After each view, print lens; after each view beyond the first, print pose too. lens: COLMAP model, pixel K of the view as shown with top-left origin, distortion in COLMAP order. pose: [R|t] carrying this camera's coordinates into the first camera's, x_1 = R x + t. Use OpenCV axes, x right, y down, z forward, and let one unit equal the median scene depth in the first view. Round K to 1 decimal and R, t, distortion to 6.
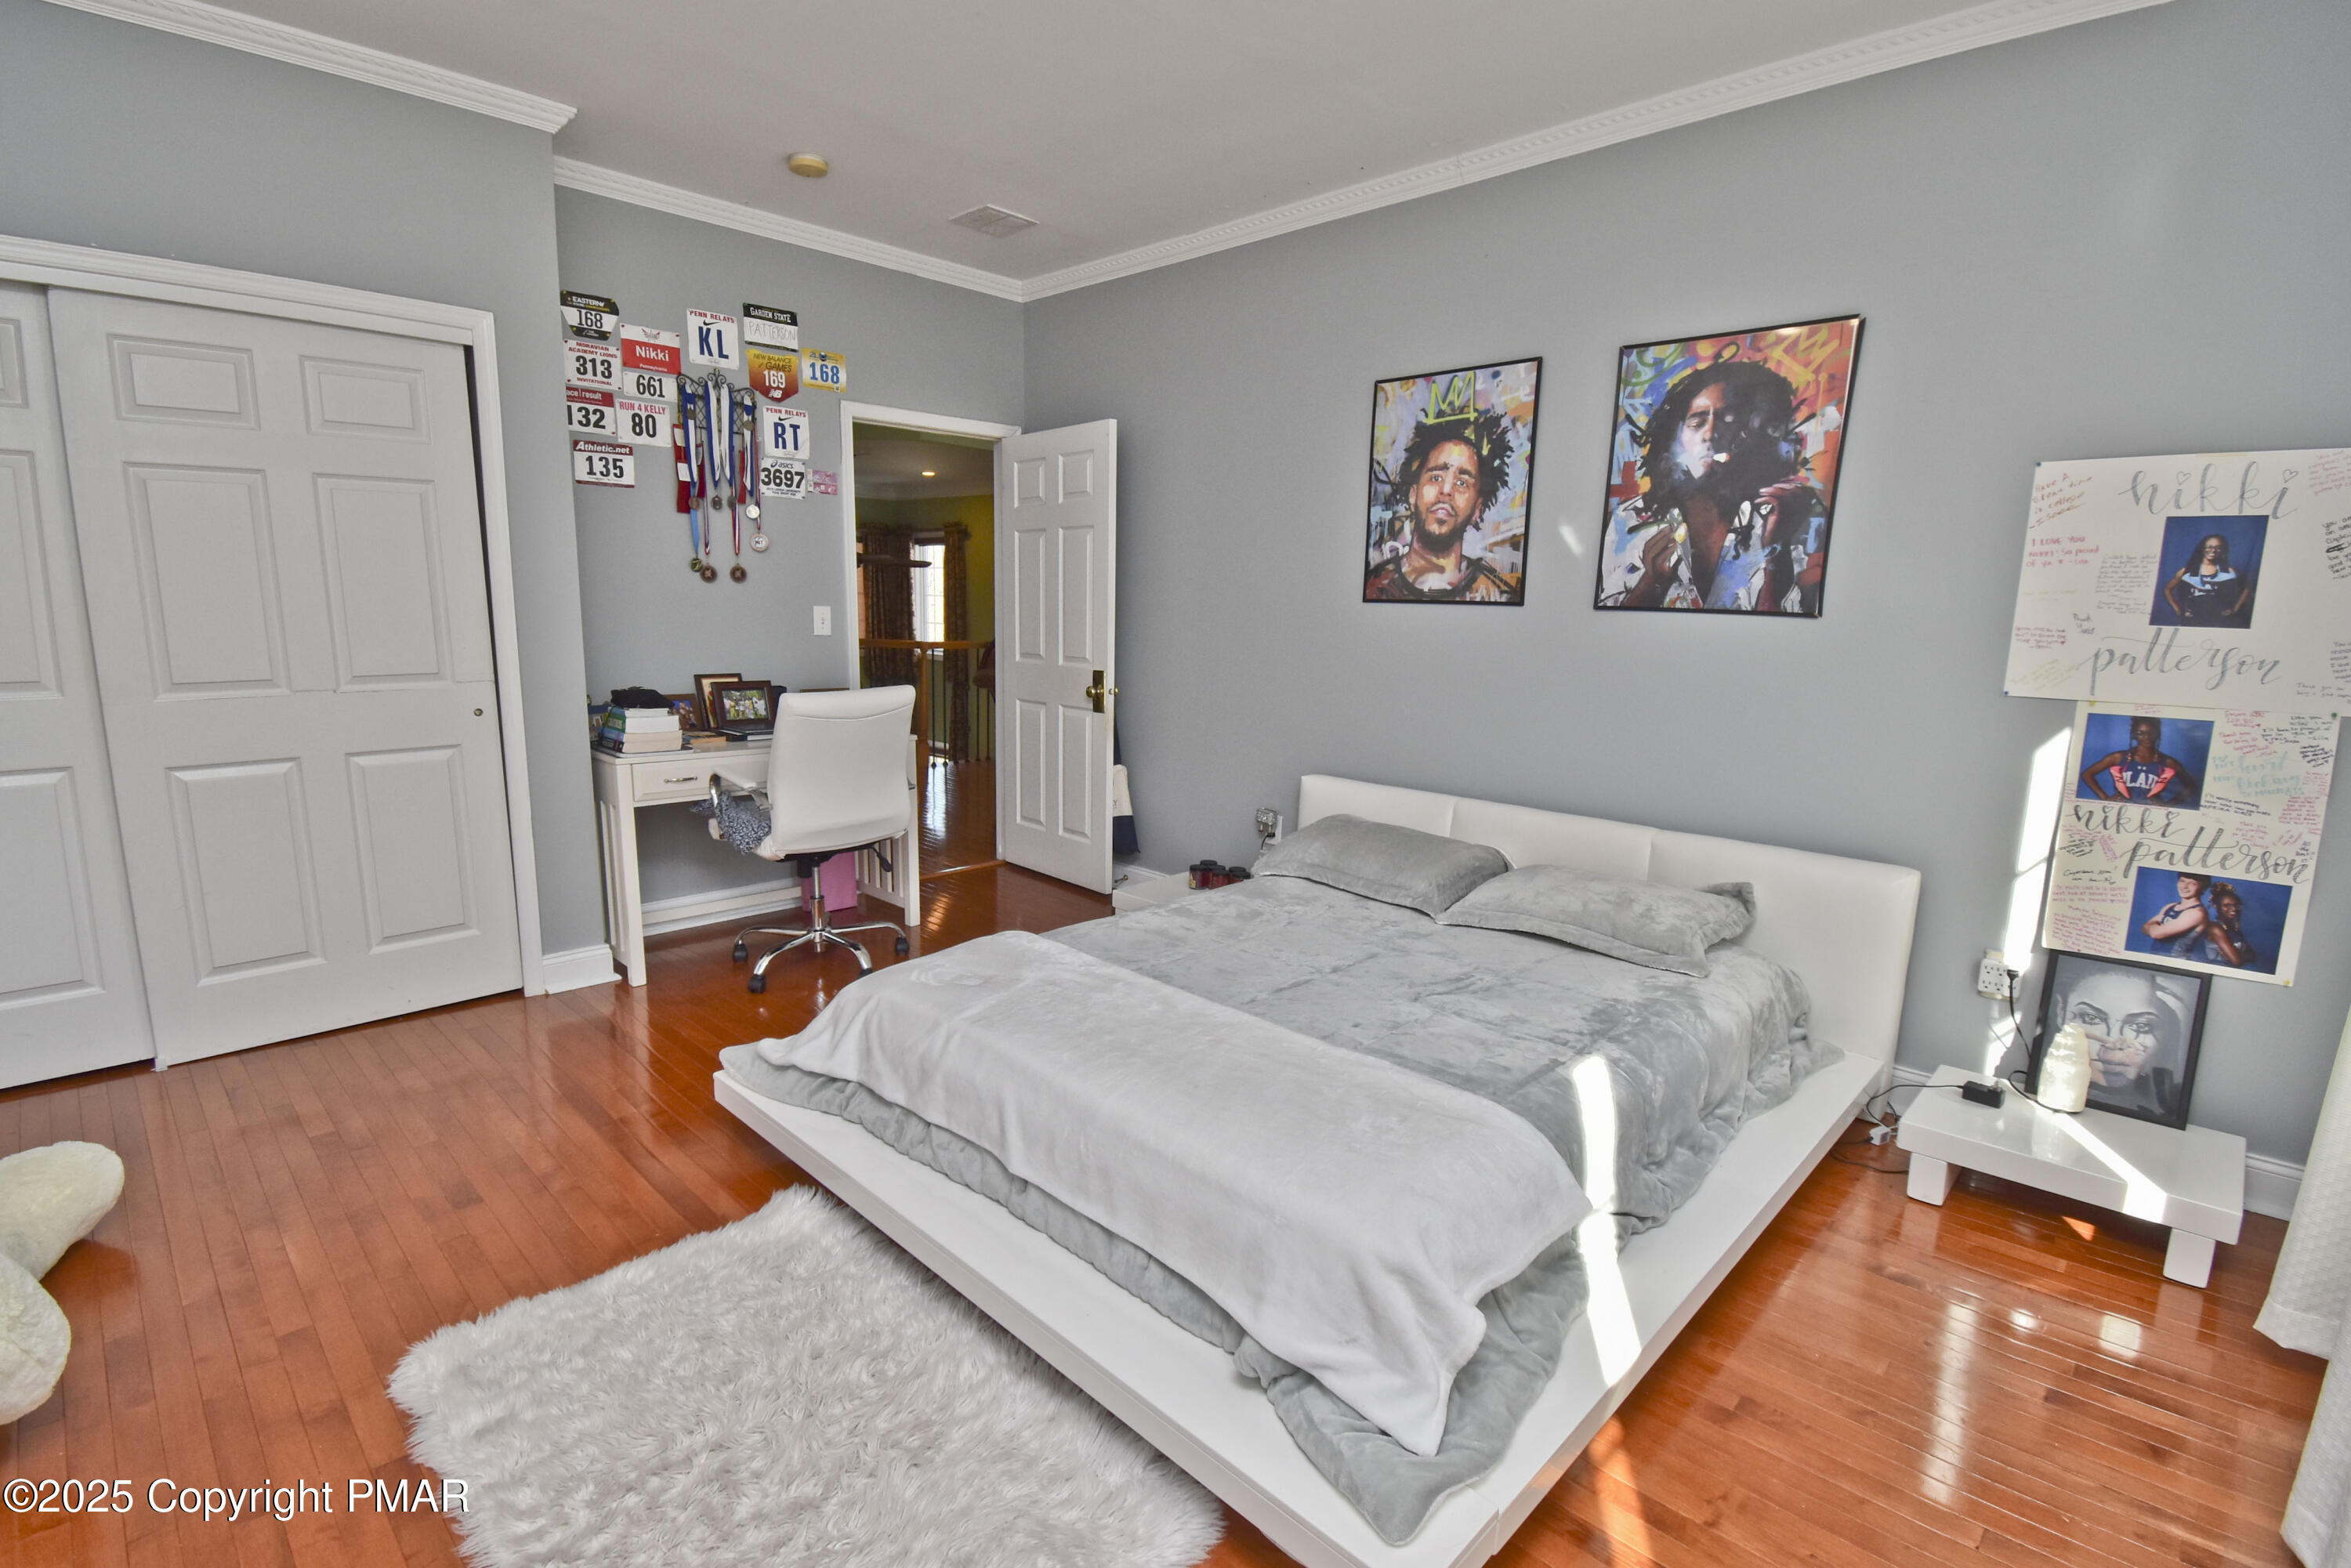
lens RADIAL K [[1085.9, 0, 1161.3], [0, 1085.9, 746.5], [0, 0, 1]] dist [0.003473, -0.022649]
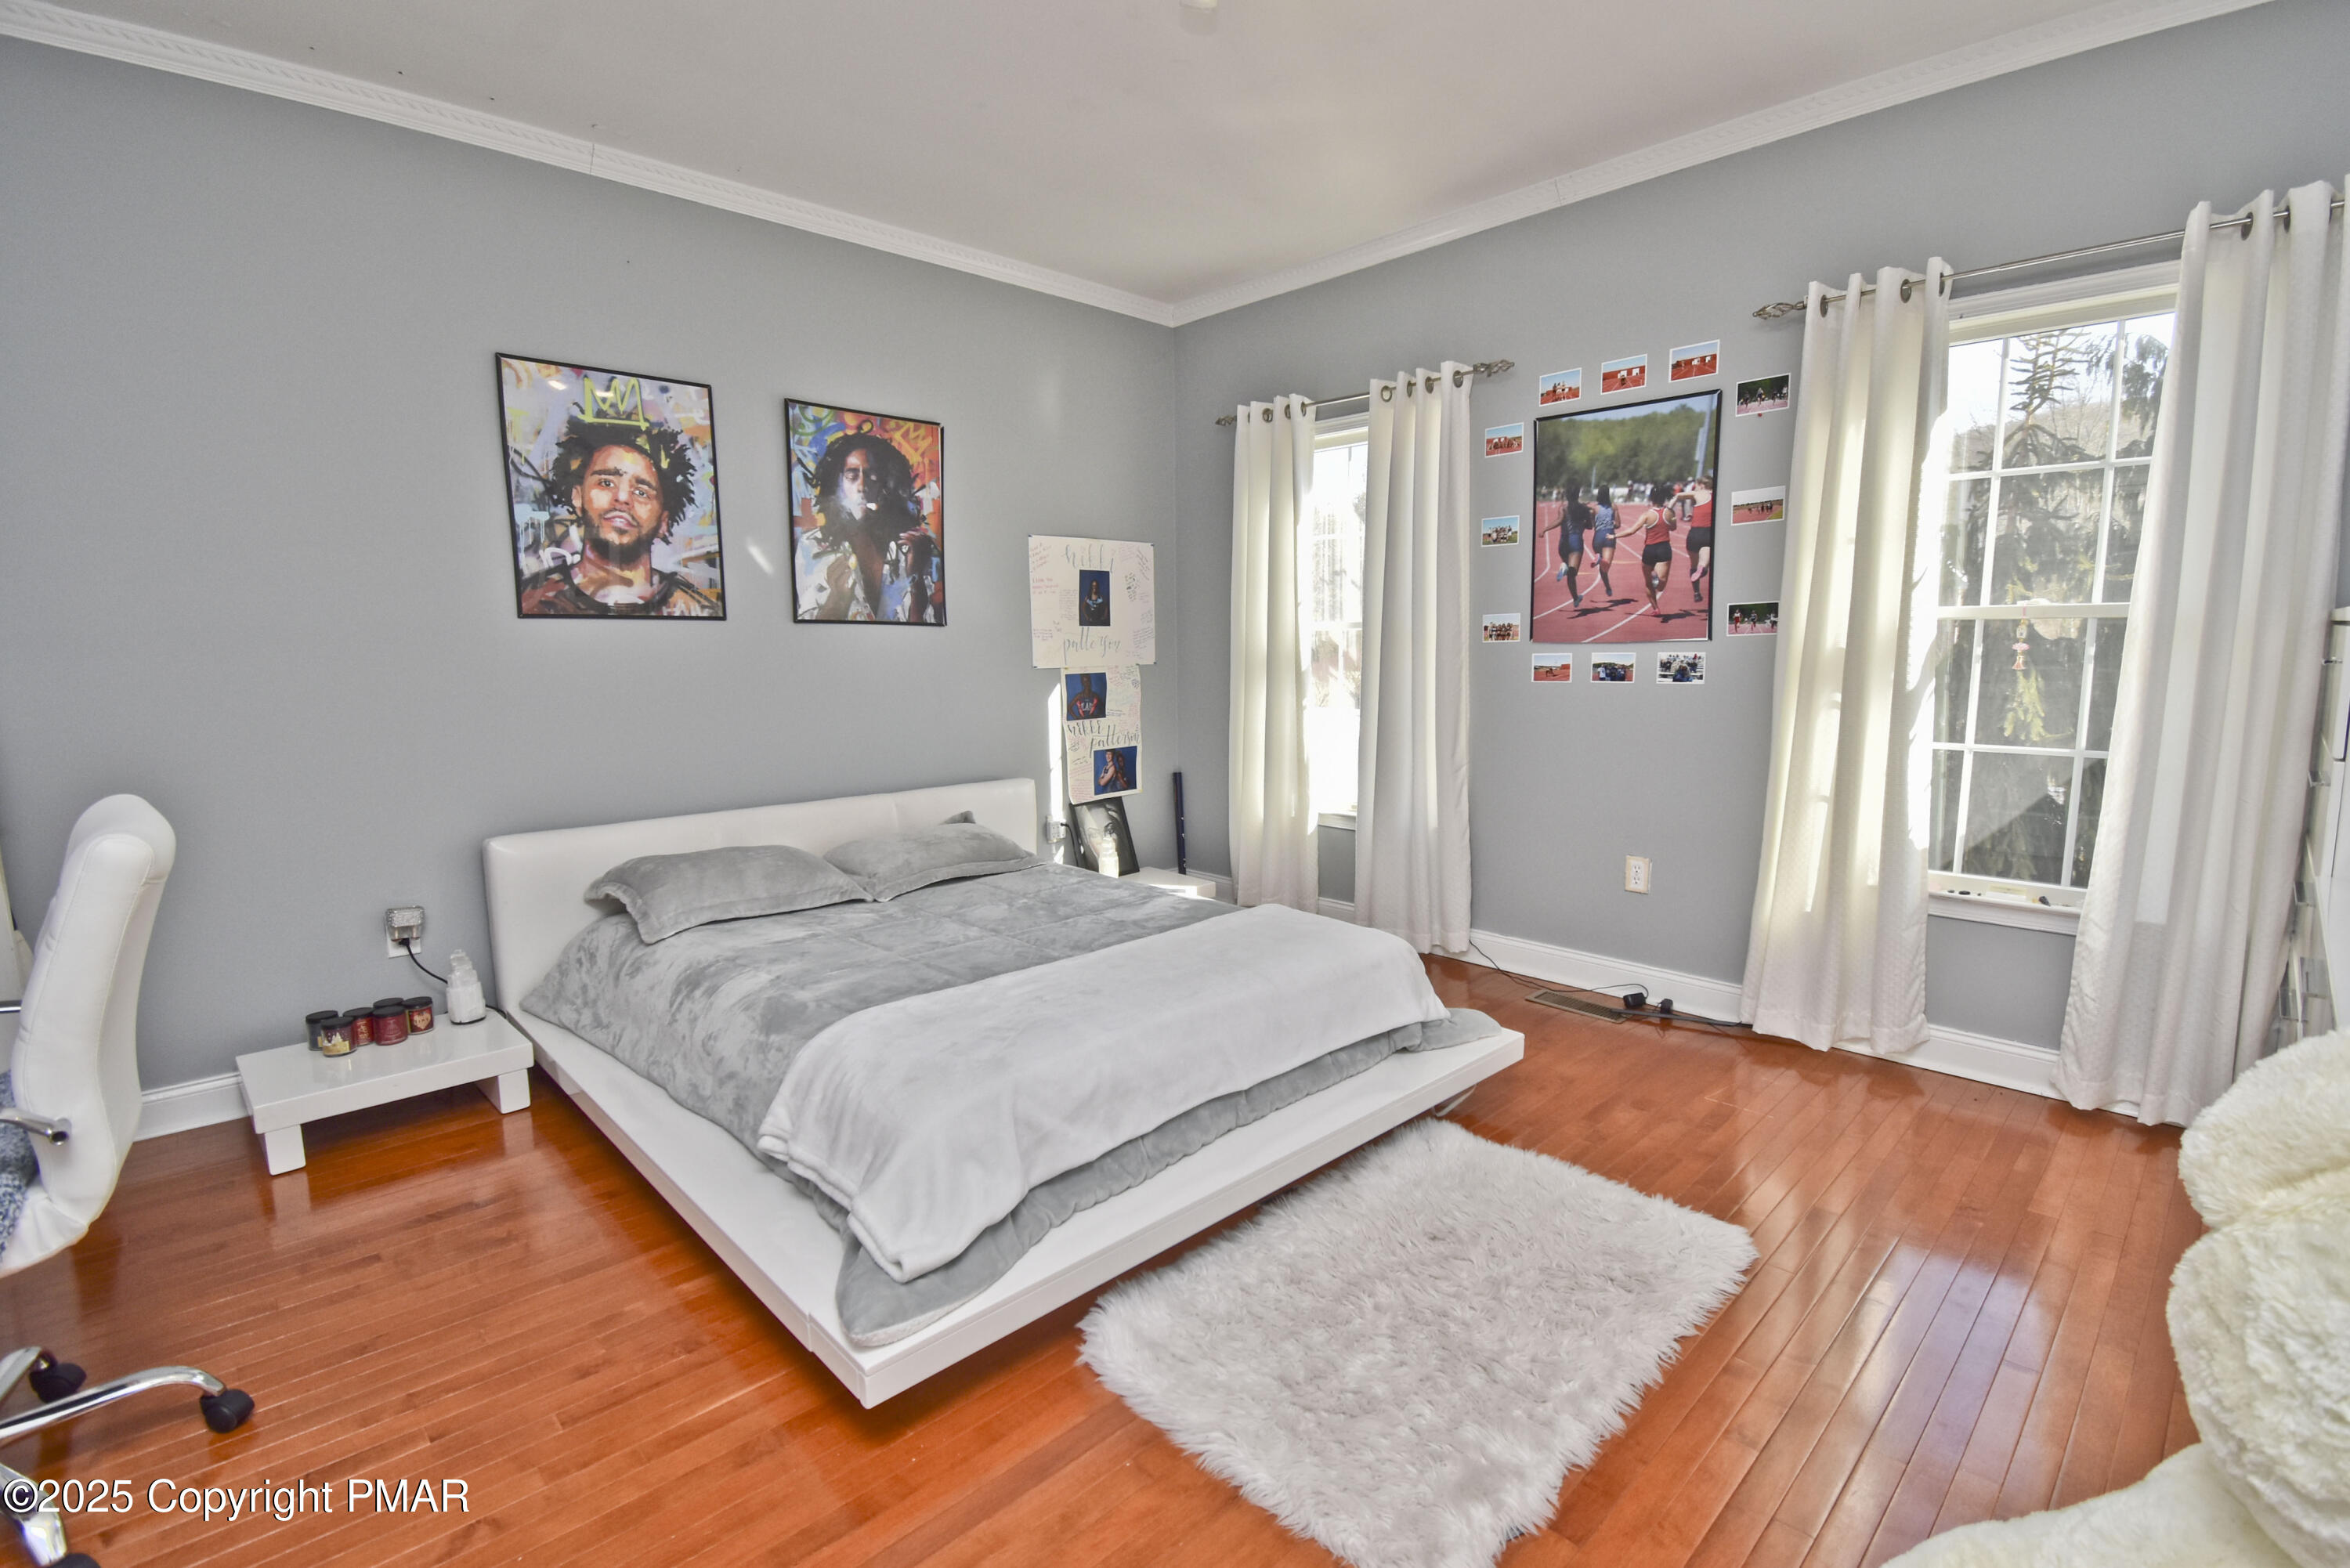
lens RADIAL K [[1085.4, 0, 1160.8], [0, 1085.4, 746.5], [0, 0, 1]] dist [0.003473, -0.022649]
pose [[0.024893, -0.114877, 0.993068, -0.779297], [0.141168, 0.983825, 0.110269, -0.071775], [-0.989673, 0.137445, 0.040707, 0.609593]]
